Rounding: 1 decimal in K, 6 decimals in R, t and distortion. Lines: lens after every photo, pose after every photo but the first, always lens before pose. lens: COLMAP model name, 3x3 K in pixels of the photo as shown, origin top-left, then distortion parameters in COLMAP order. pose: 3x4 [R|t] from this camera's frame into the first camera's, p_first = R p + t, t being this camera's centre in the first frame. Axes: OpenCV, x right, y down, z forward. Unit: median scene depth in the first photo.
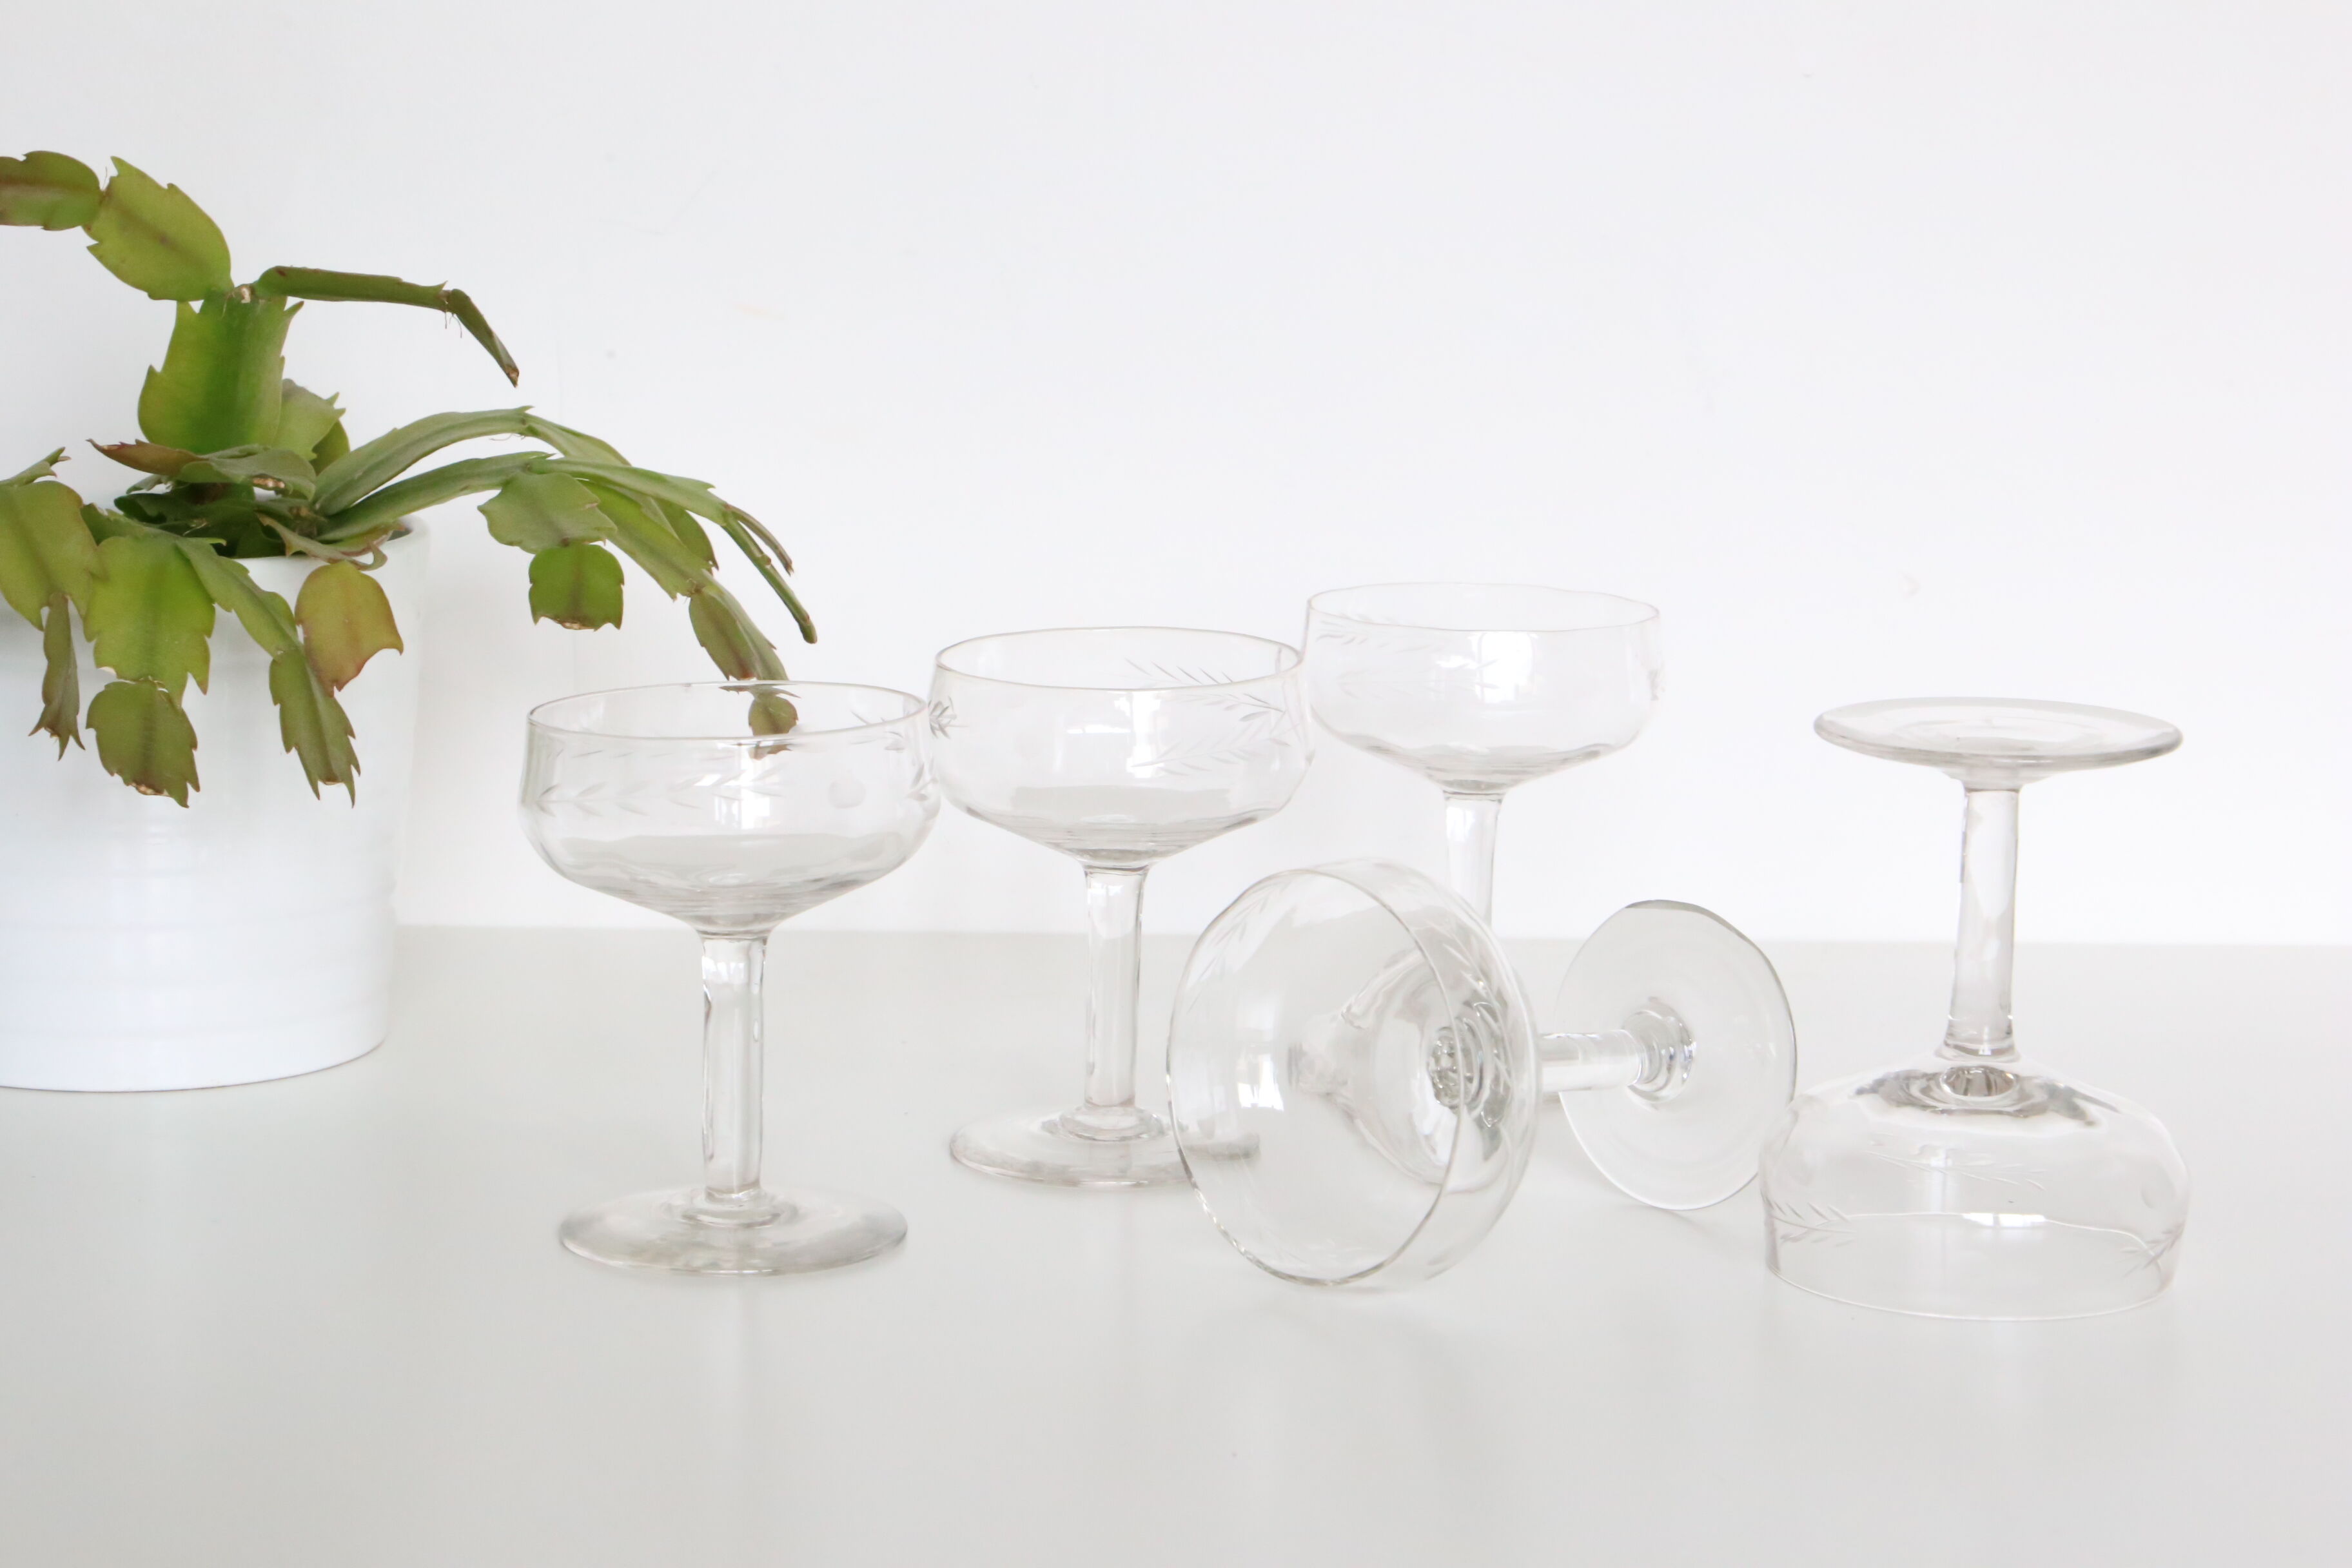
lens RADIAL K [[5534.8, 0, 1182.6], [0, 5534.8, 769.4], [0, 0, 1]] dist [0.282944, 0.000000]
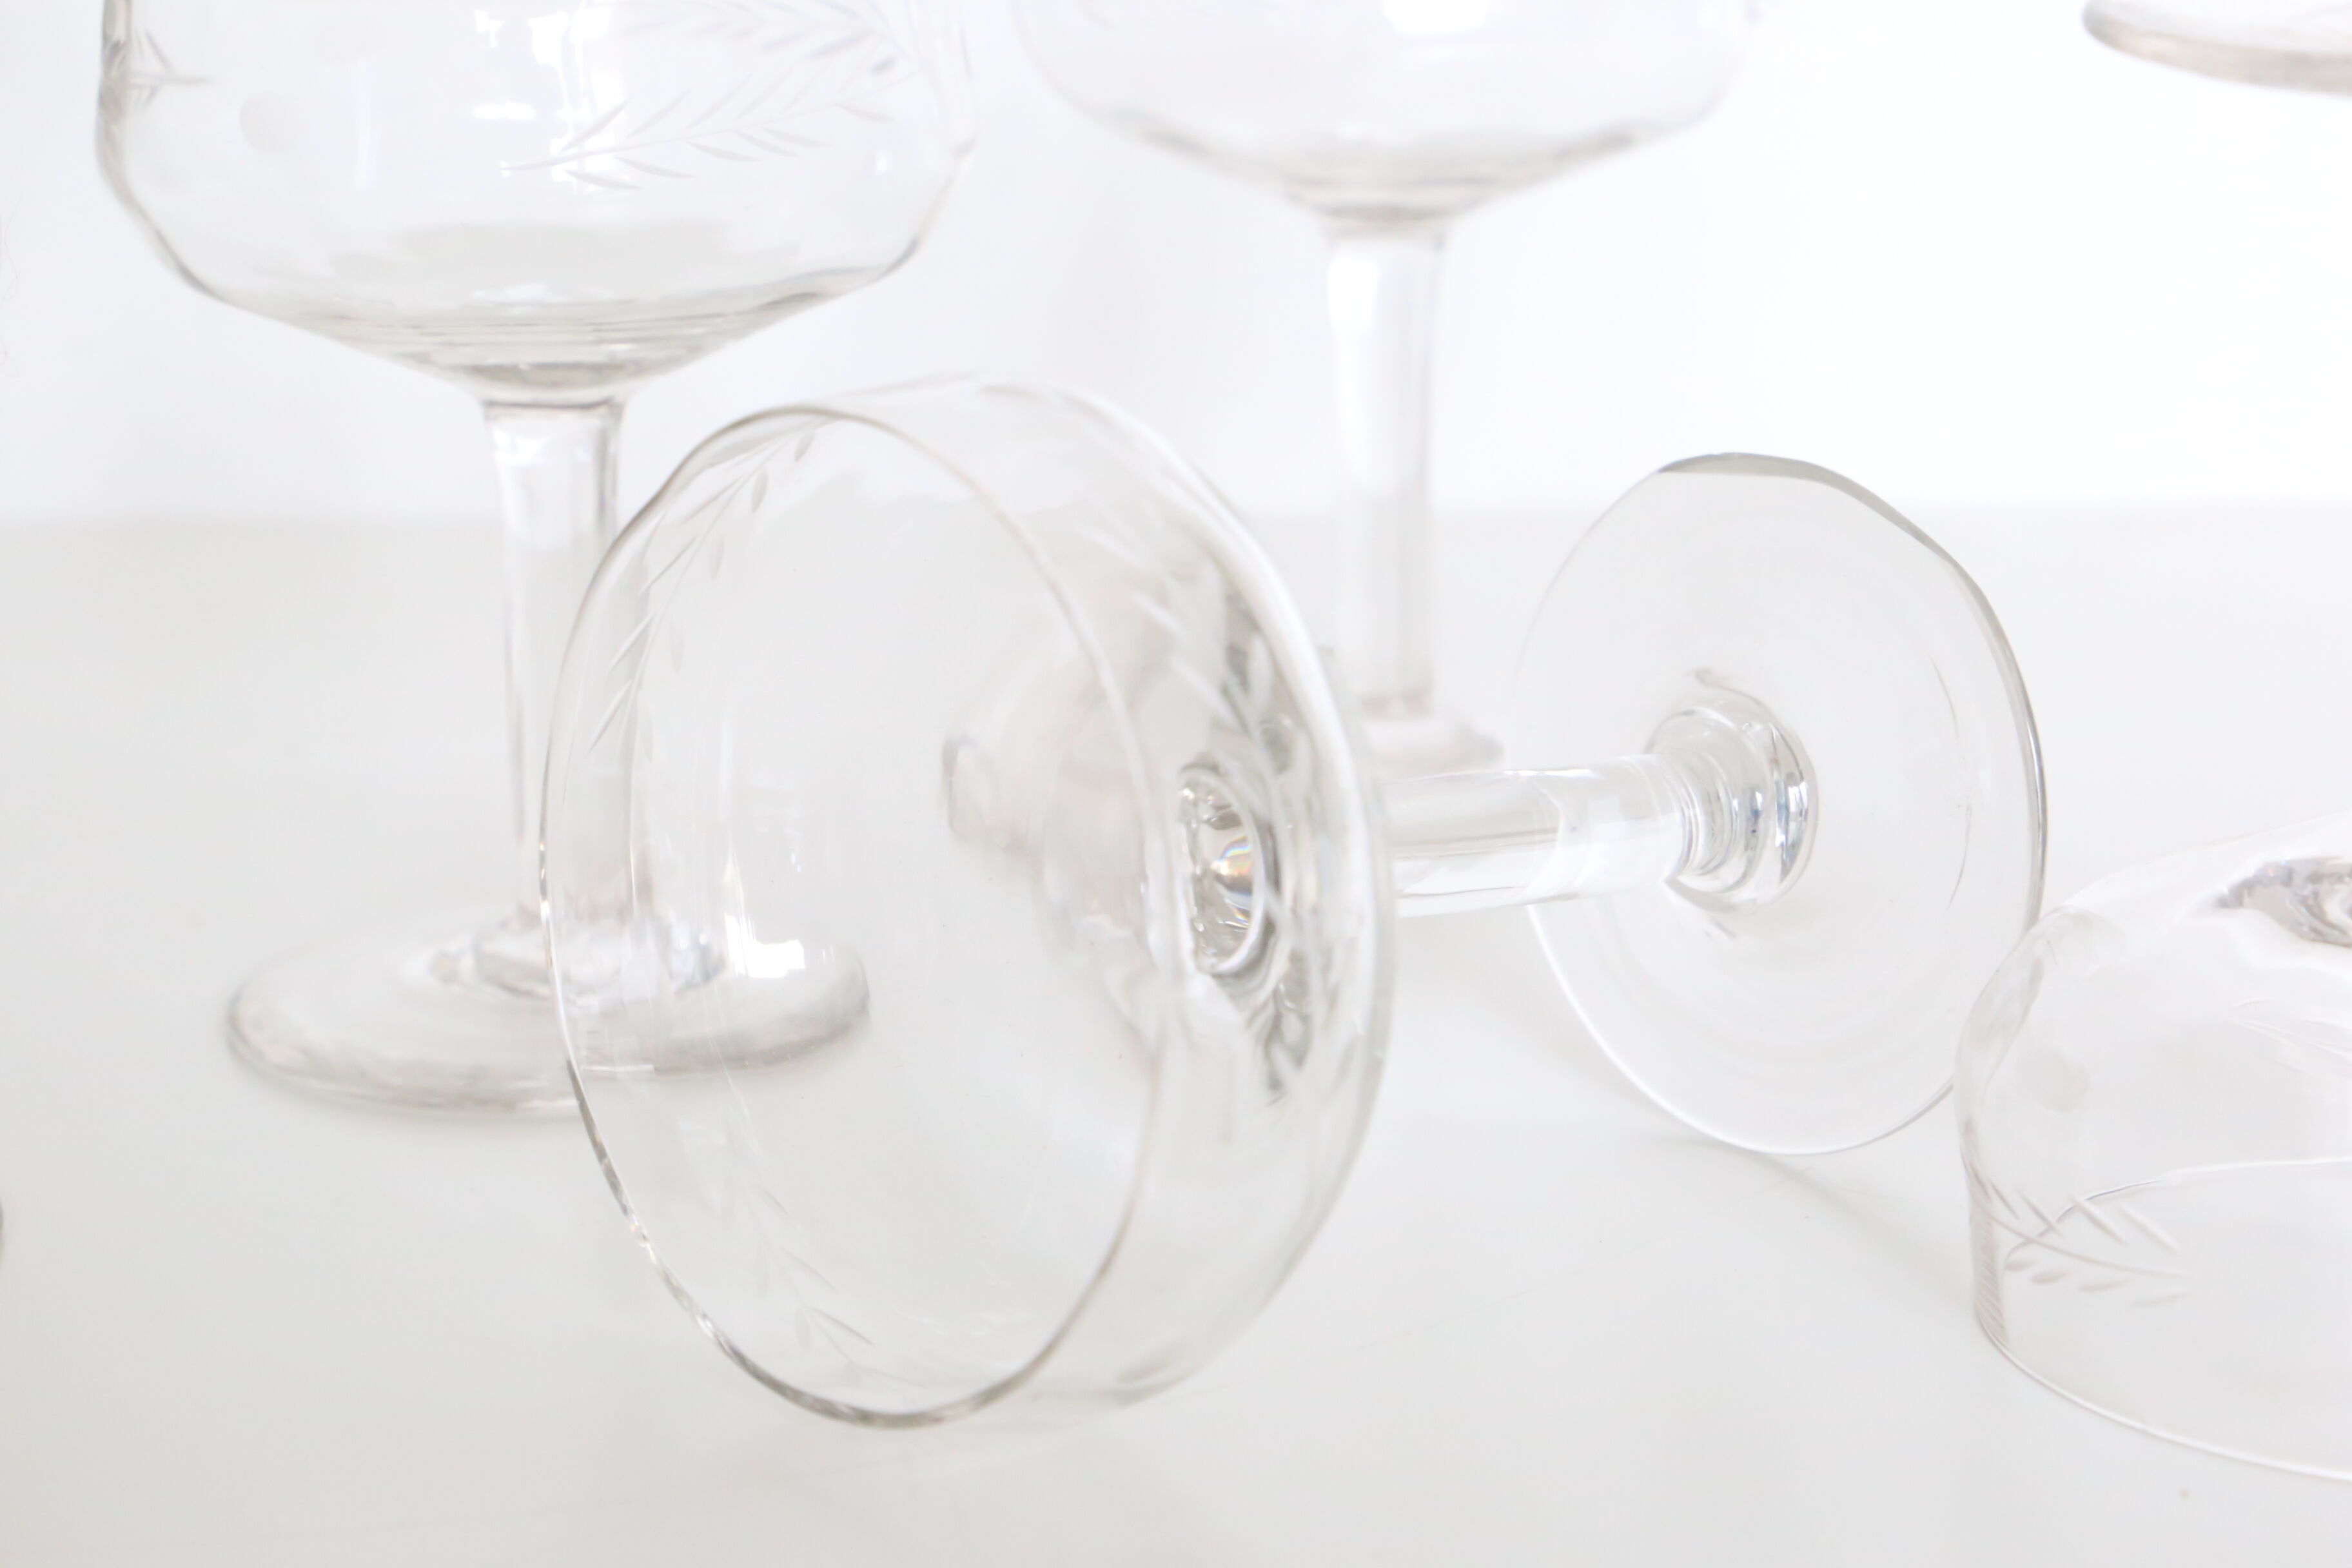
lens RADIAL K [[5861.7, 0, 1164.9], [0, 5861.7, 784.0], [0, 0, 1]] dist [0.215431, 0.000000]
pose [[0.998622, -0.018290, -0.049197, 0.063772], [0.022460, 0.996079, 0.085574, 0.008970], [0.047439, -0.086561, 0.995116, 0.535428]]
